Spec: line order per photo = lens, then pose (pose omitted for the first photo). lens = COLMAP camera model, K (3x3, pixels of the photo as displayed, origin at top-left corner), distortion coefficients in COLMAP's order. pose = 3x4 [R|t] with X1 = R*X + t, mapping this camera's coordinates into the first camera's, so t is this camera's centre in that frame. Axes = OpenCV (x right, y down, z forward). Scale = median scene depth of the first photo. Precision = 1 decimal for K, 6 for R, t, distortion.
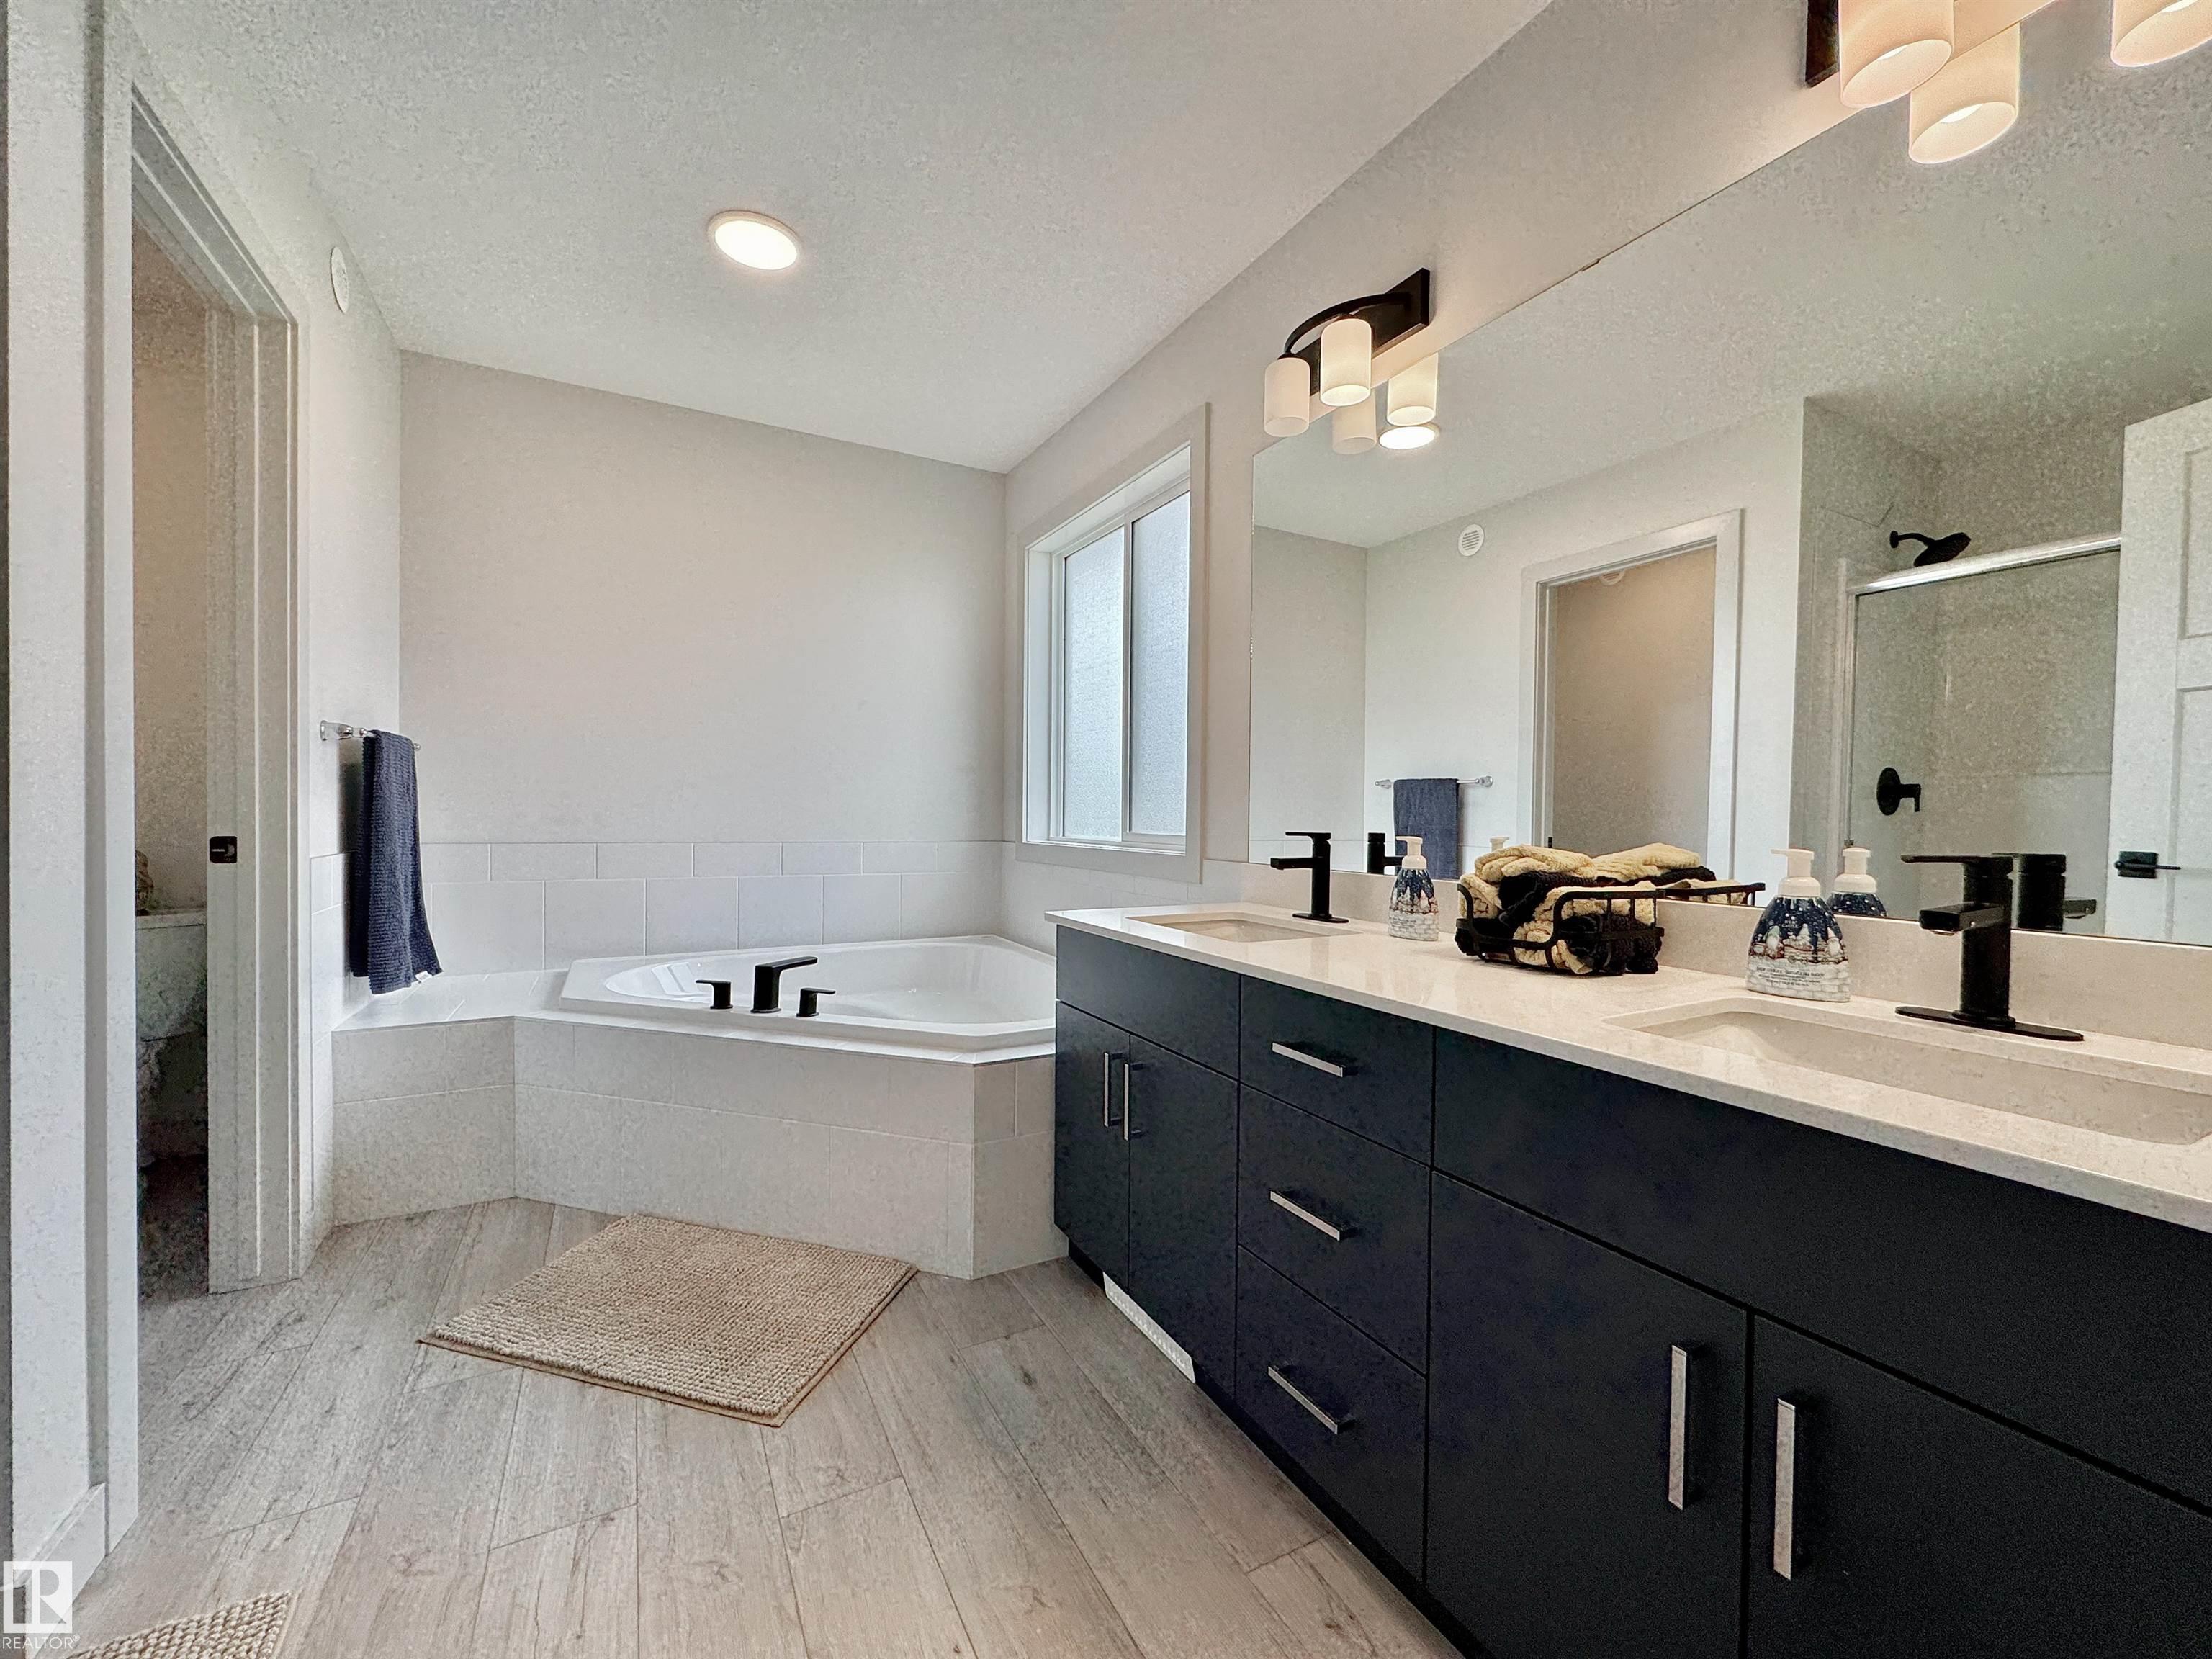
lens RADIAL K [[883.6, 0, 1094.3], [0, 883.6, 822.4], [0, 0, 1]] dist [-0.002534, 0.000229]
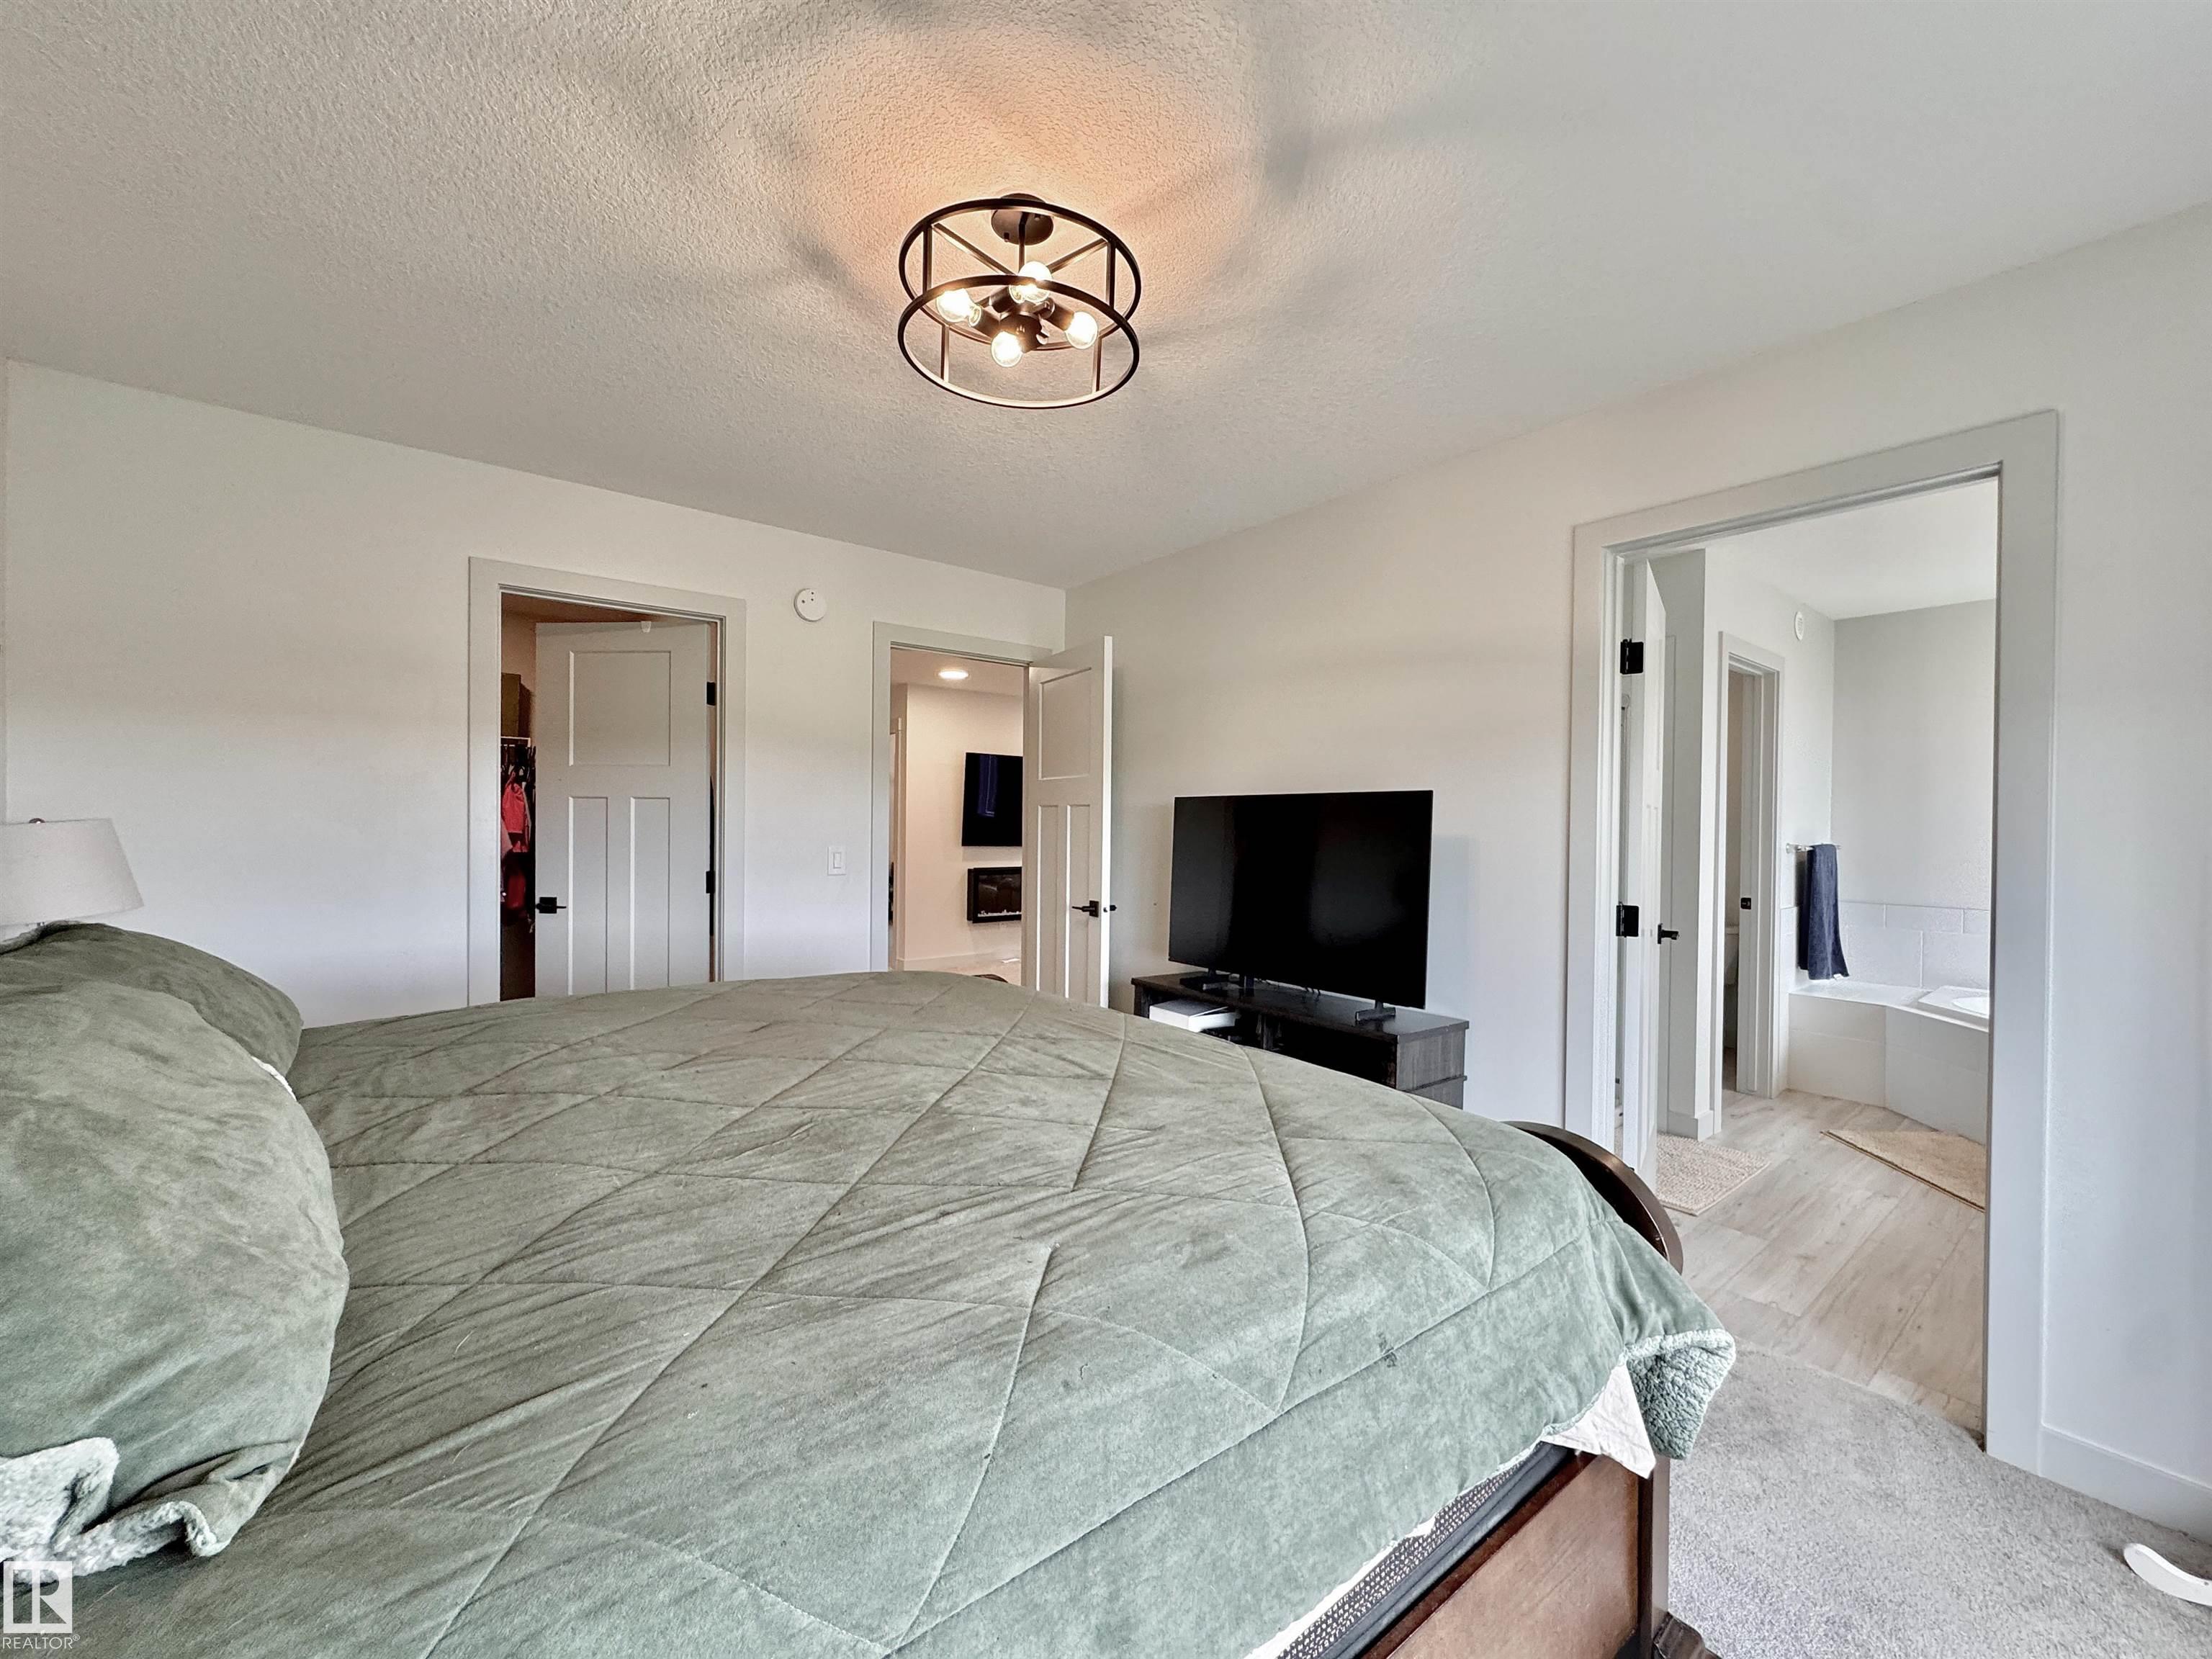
lens RADIAL K [[883.6, 0, 1100.5], [0, 883.6, 830.2], [0, 0, 1]] dist [-0.002534, 0.000229]
pose [[0.181558, 0.003924, -0.983372, 0.834264], [-0.017165, 0.999852, 0.000821, -0.113599], [0.983230, 0.016730, 0.181598, -0.925048]]
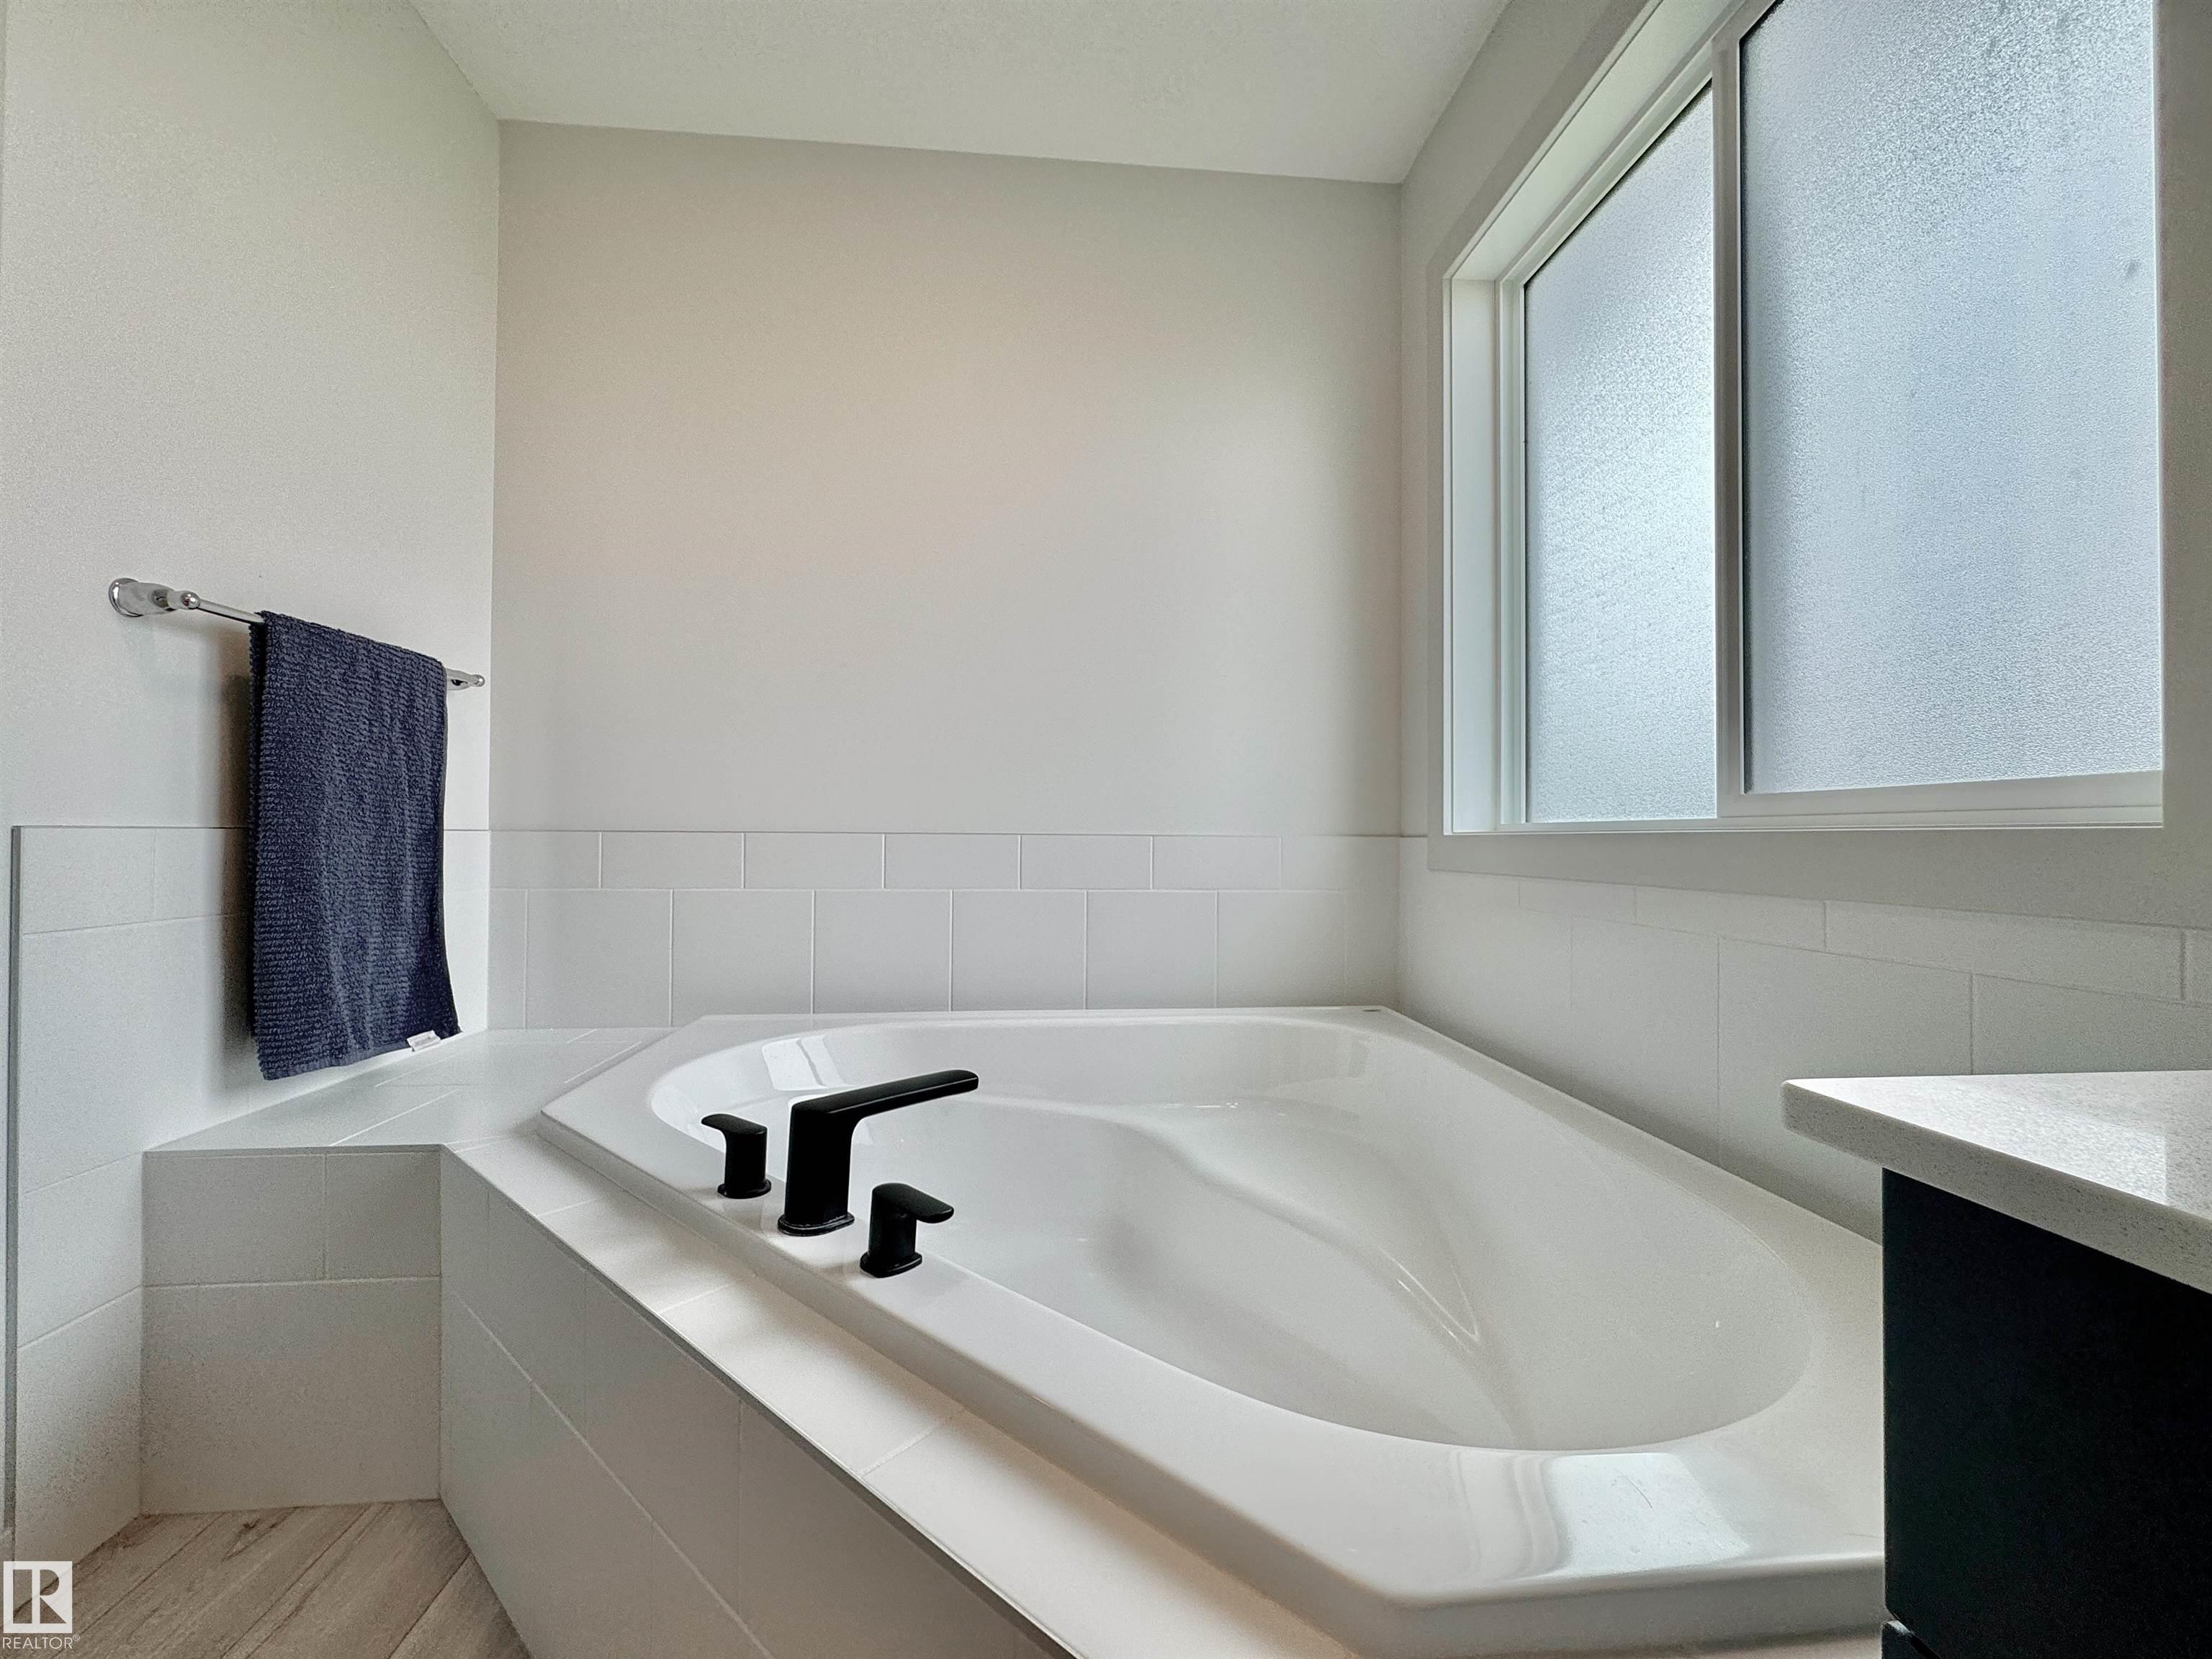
lens RADIAL K [[883.6, 0, 1092.6], [0, 883.6, 834.7], [0, 0, 1]] dist [-0.002534, 0.000229]
pose [[0.921108, -0.008673, -0.389211, -0.105978], [0.000932, 0.999798, -0.020073, 0.049888], [0.389306, 0.018126, 0.920930, 0.676321]]
